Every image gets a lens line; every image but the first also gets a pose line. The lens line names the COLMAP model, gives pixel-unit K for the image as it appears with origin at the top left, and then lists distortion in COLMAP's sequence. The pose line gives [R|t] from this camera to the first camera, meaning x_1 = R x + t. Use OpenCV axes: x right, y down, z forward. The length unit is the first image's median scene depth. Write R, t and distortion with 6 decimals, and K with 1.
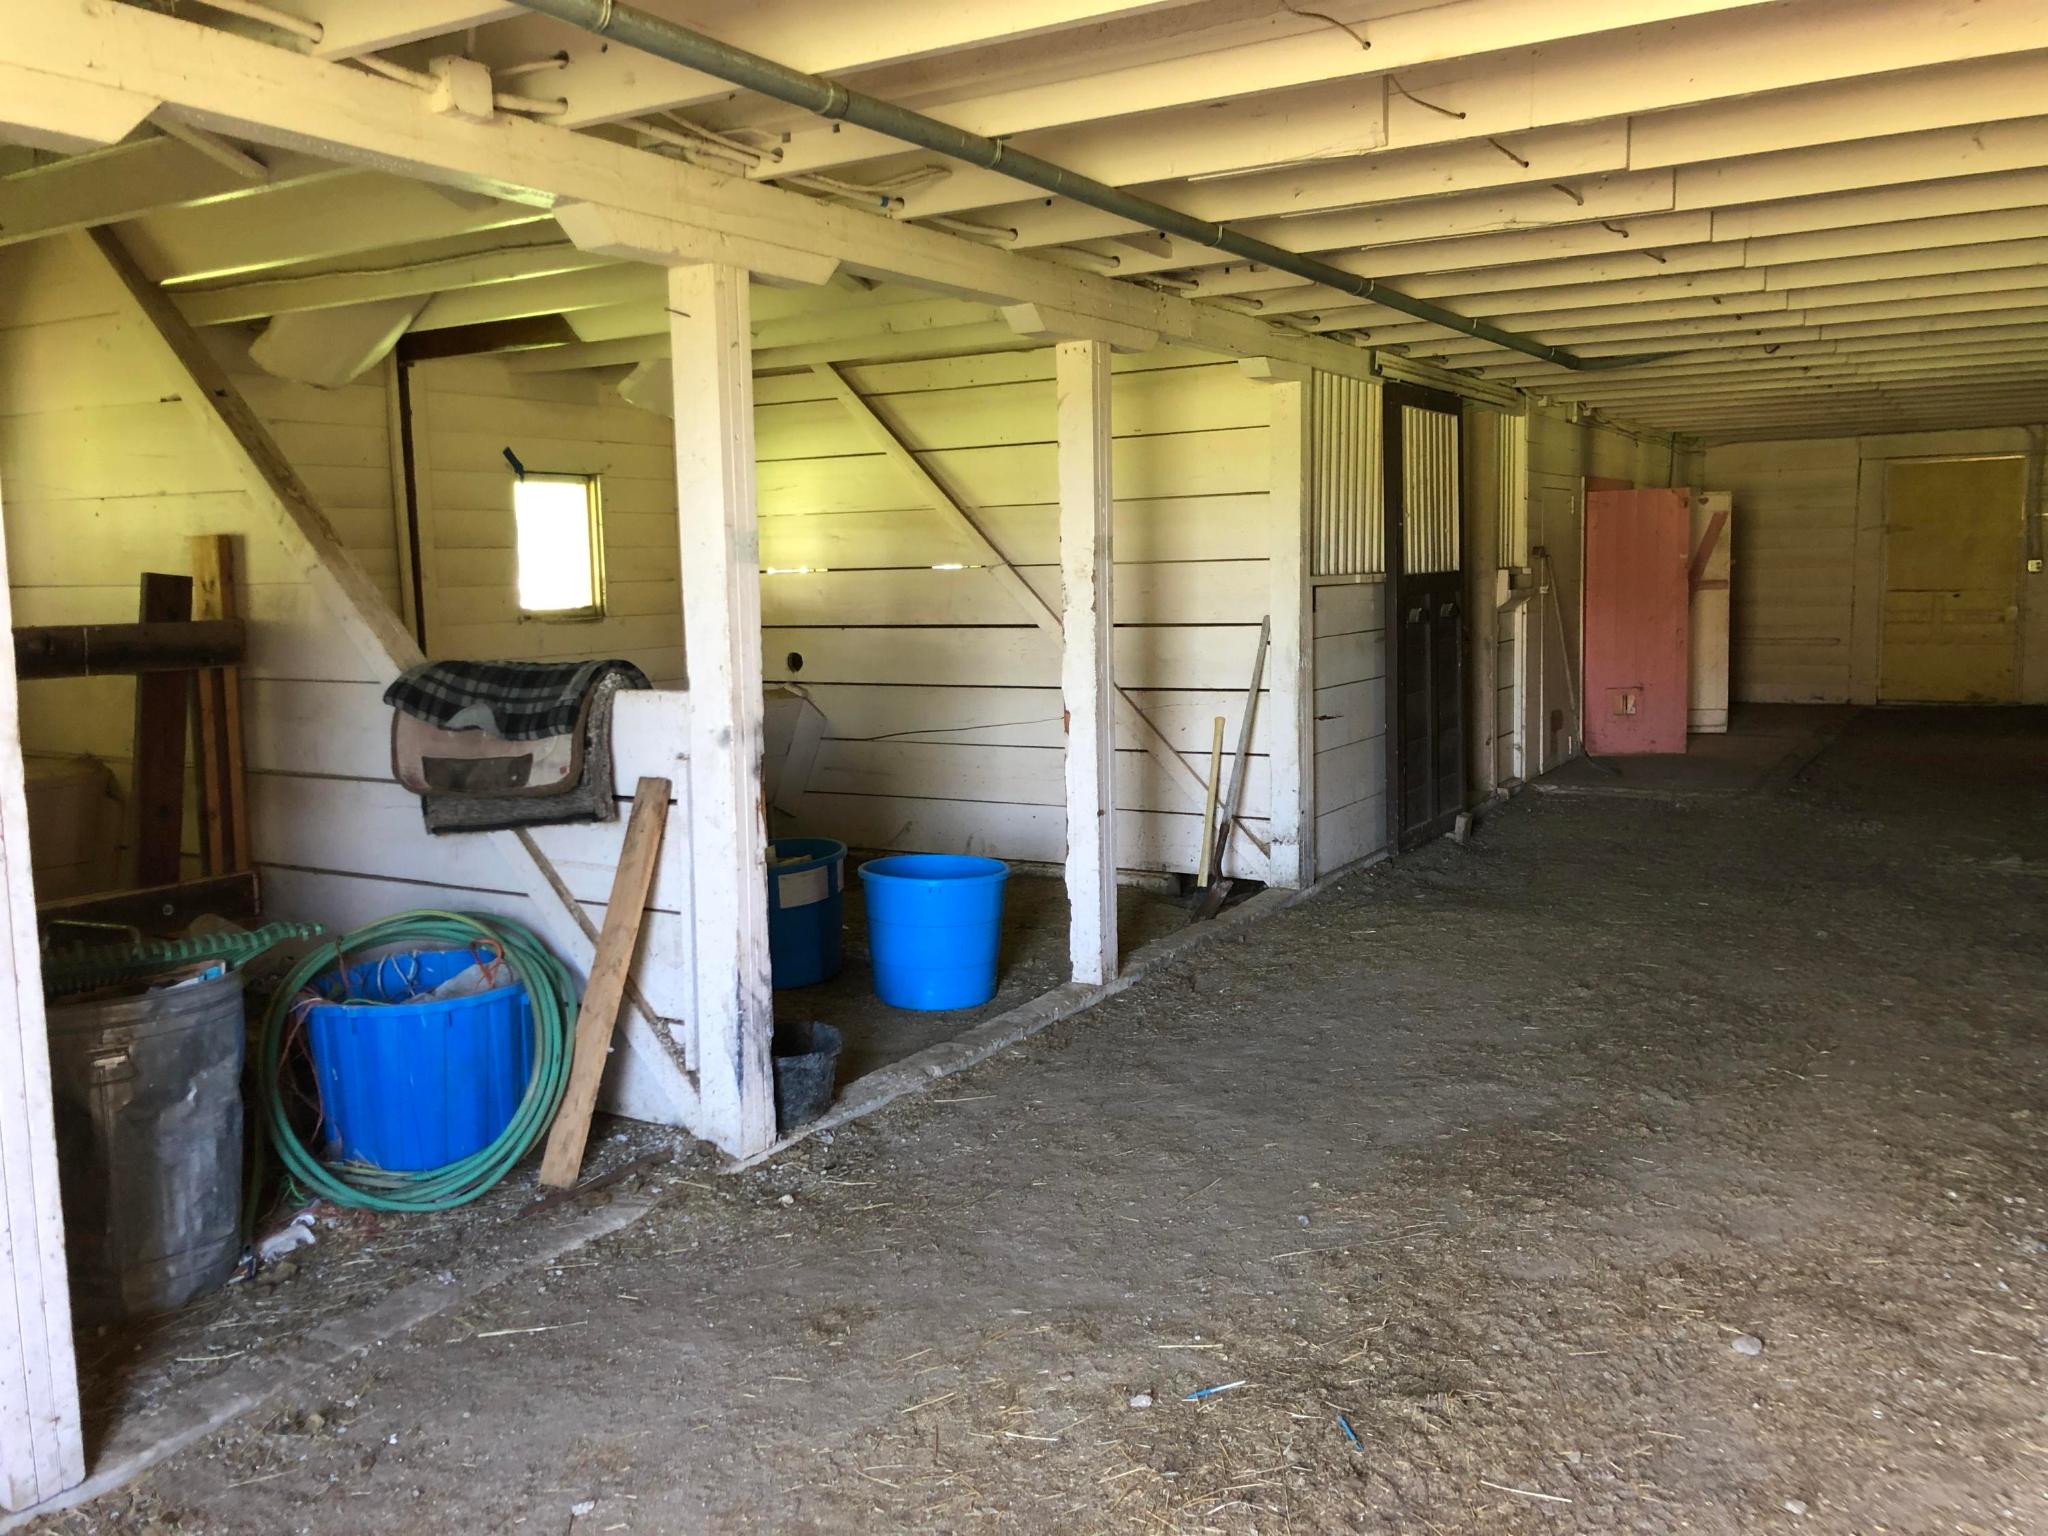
lens RADIAL K [[1728.4, 0, 1023.1], [0, 1728.4, 764.9], [0, 0, 1]] dist [0.055330, 0.006289]
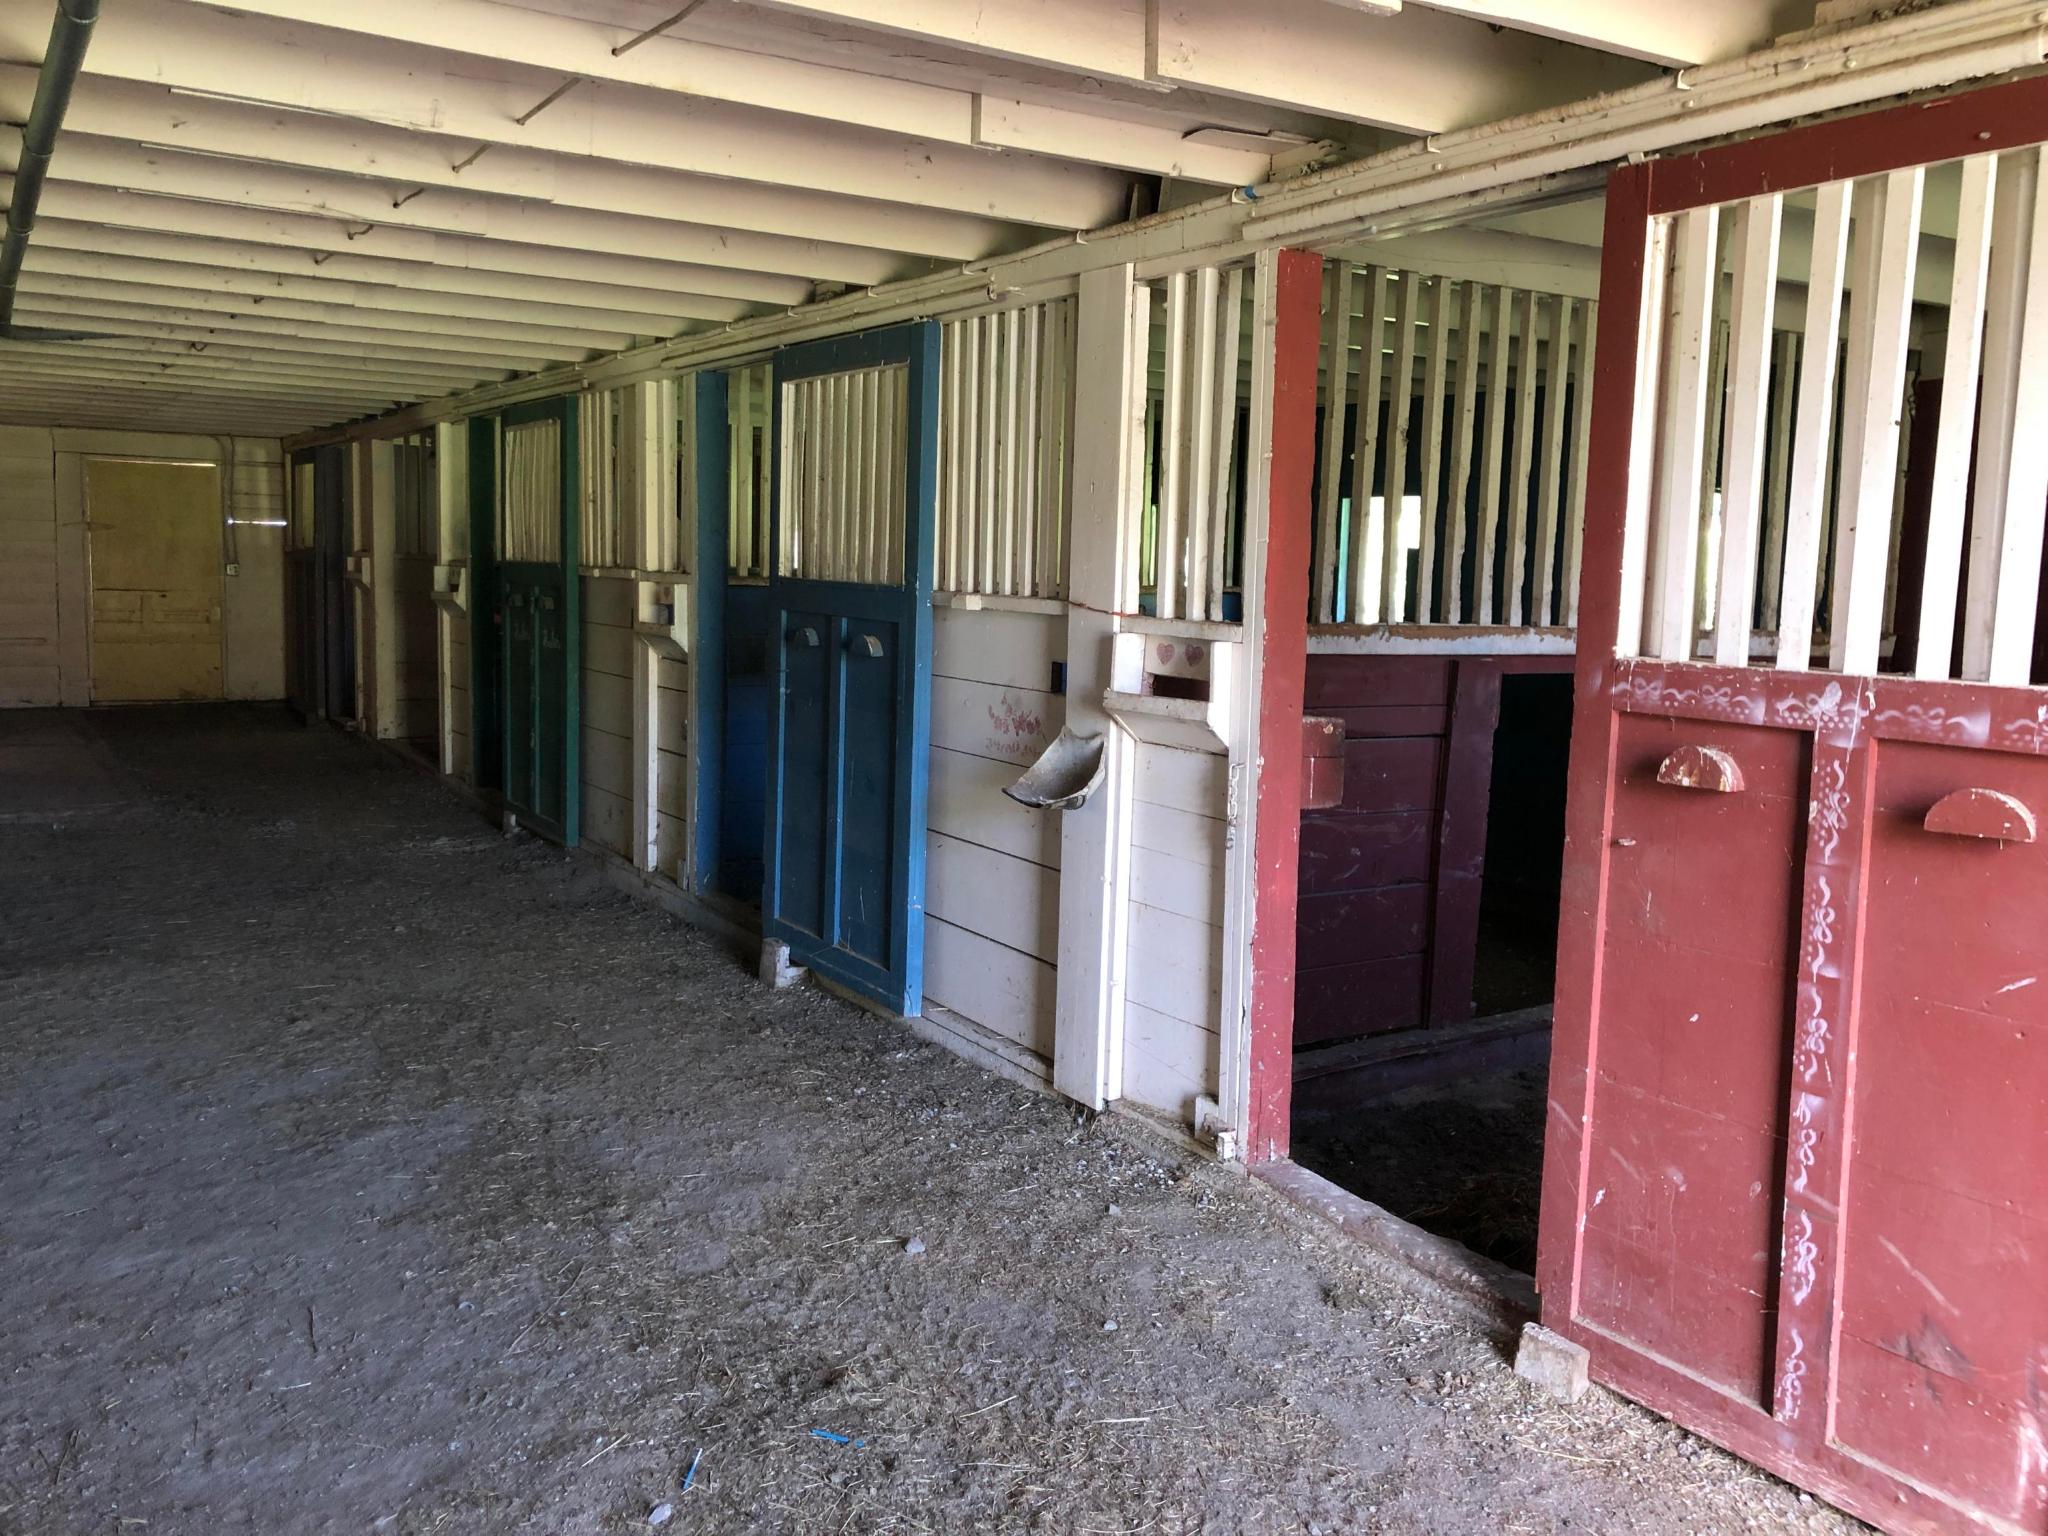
lens RADIAL K [[1728.4, 0, 1021.4], [0, 1728.4, 761.0], [0, 0, 1]] dist [0.055330, 0.006289]
pose [[0.456345, -0.073888, 0.886730, -0.392821], [0.070732, 0.996405, 0.046626, -0.034589], [-0.886987, 0.041443, 0.459931, 0.249831]]
